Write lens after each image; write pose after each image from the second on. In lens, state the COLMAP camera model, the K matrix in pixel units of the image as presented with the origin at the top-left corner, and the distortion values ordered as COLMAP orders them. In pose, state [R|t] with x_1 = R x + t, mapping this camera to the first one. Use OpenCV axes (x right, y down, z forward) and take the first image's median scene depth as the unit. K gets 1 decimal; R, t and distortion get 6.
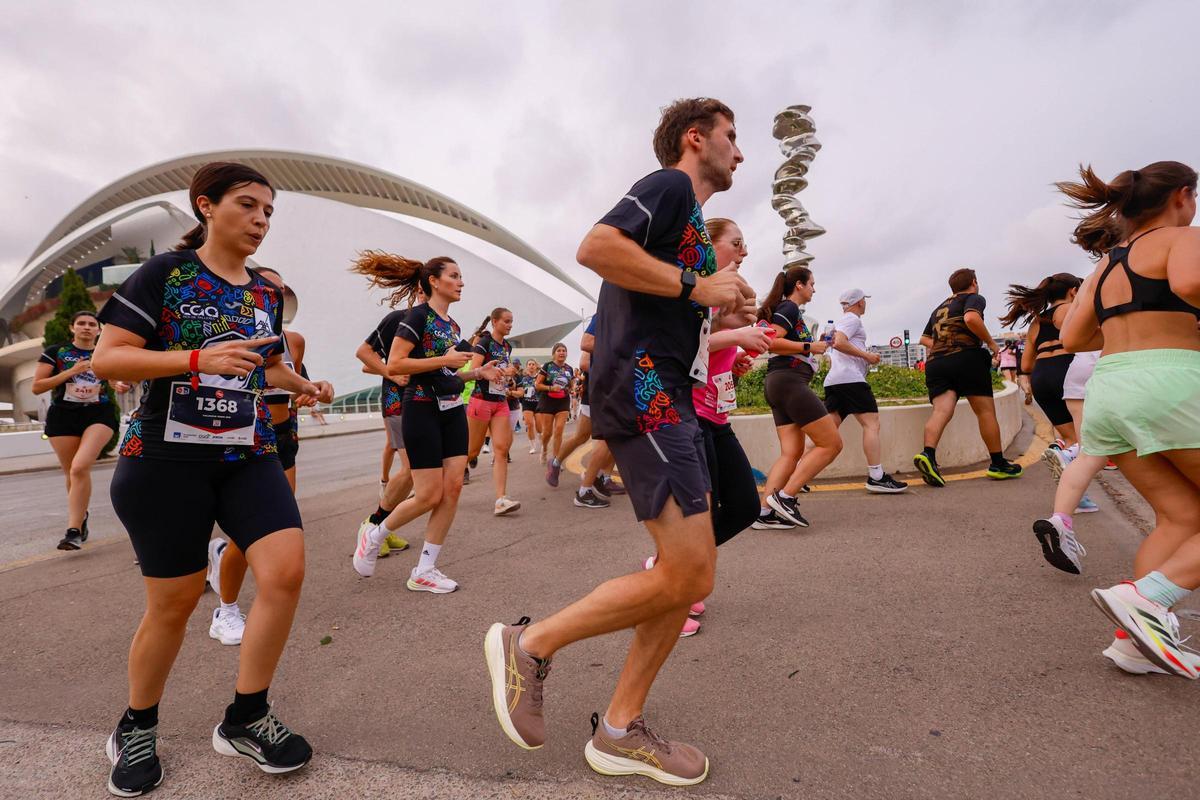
lens RADIAL K [[542.7, 0, 596.8], [0, 542.7, 399.5], [0, 0, 1]] dist [0.000100, 0.000710]
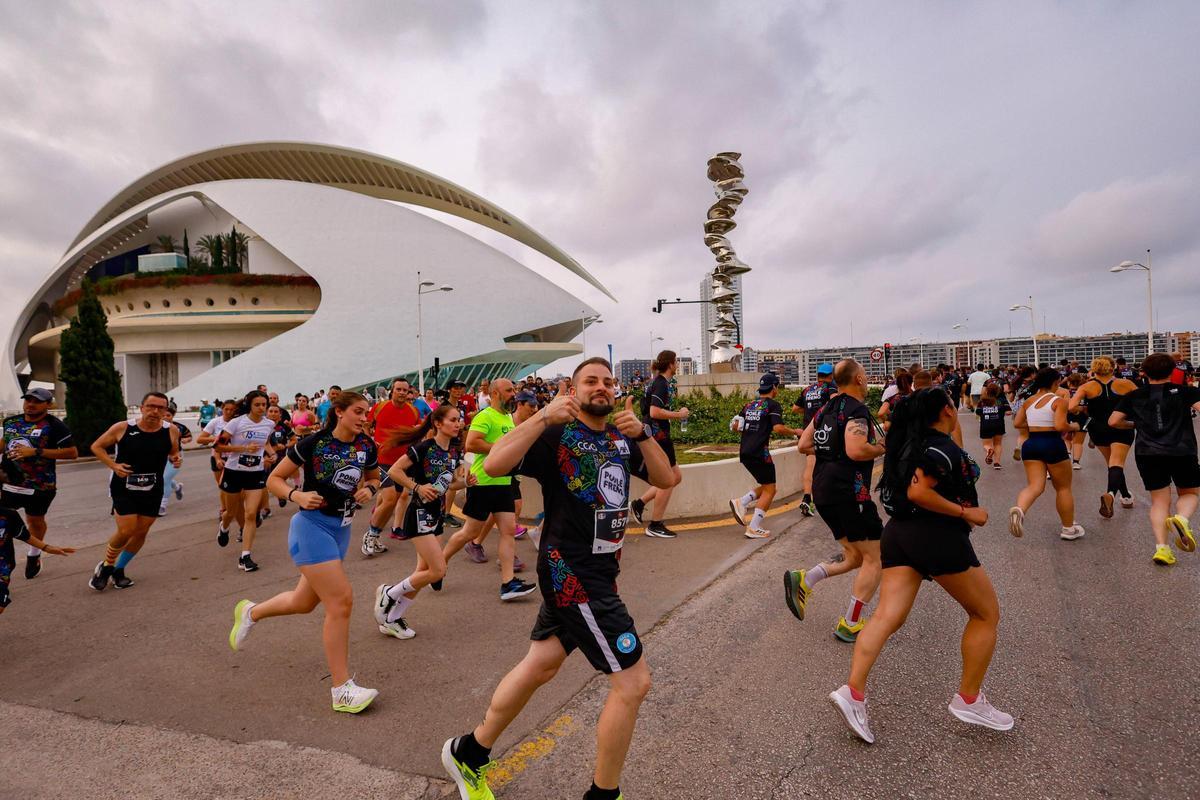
lens RADIAL K [[542.7, 0, 596.8], [0, 542.7, 399.5], [0, 0, 1]] dist [0.000100, 0.000710]
pose [[0.998893, 0.028198, -0.037643, 0.042445], [-0.027773, 0.999545, 0.011785, -0.014129], [0.037958, -0.010727, 0.999222, -0.024764]]
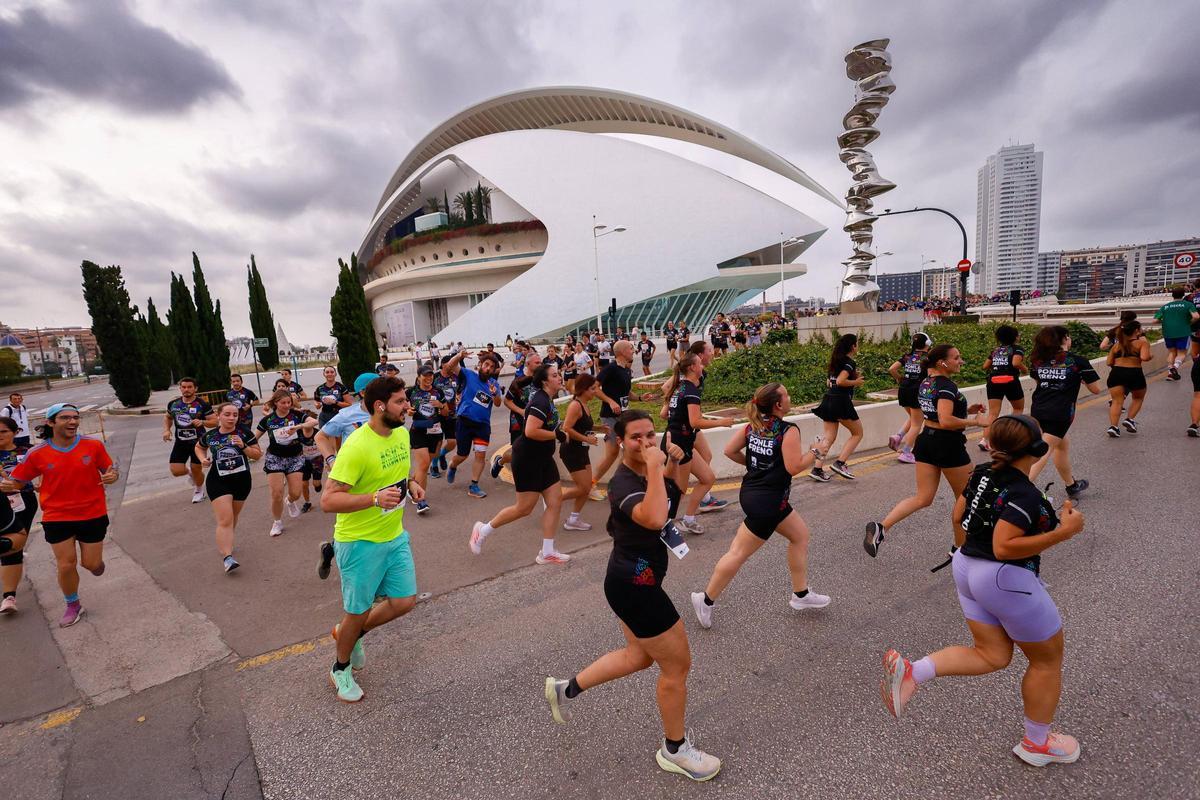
lens RADIAL K [[541.2, 0, 596.6], [0, 541.2, 406.5], [0, 0, 1]] dist [-0.000859, 0.000361]
pose [[0.903976, 0.057947, -0.423638, 0.097519], [0.012069, 0.986921, 0.160750, -0.025333], [0.427412, -0.150427, 0.891454, -0.018969]]
